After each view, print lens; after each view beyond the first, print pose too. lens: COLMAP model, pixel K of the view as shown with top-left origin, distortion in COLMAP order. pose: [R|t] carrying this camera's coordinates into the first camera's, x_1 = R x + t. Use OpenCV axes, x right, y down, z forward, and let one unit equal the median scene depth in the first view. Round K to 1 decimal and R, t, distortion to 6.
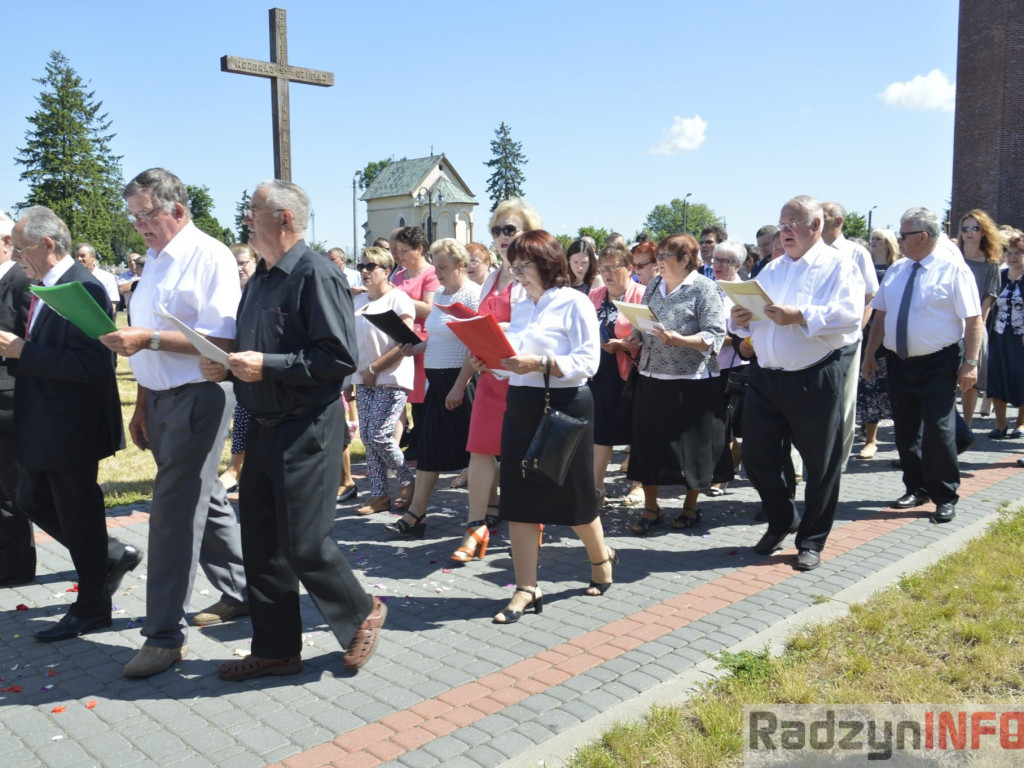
lens RADIAL K [[970.3, 0, 512.0], [0, 970.3, 384.0], [0, 0, 1]] dist [-0.001635, 0.011223]
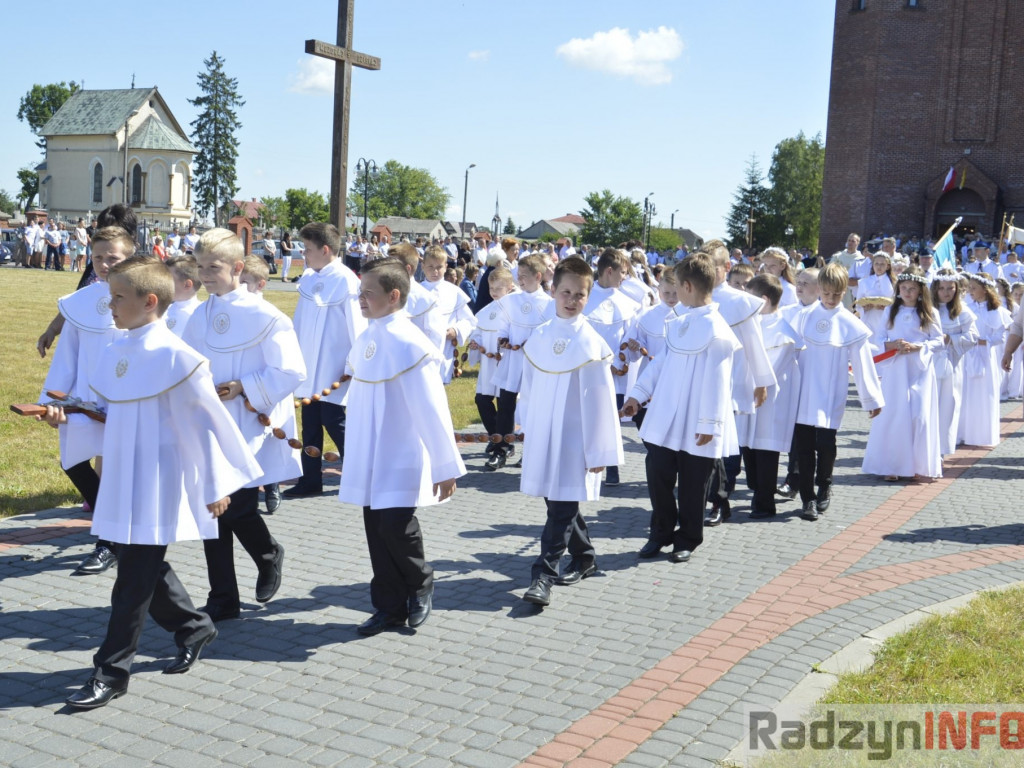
lens RADIAL K [[1310.0, 0, 497.7], [0, 1310.0, 386.0], [0, 0, 1]] dist [-0.034105, 0.094308]
pose [[0.954234, 0.030665, 0.297484, -0.114451], [-0.027679, 0.999515, -0.014246, 0.014671], [-0.297776, 0.005360, 0.954621, -0.102135]]
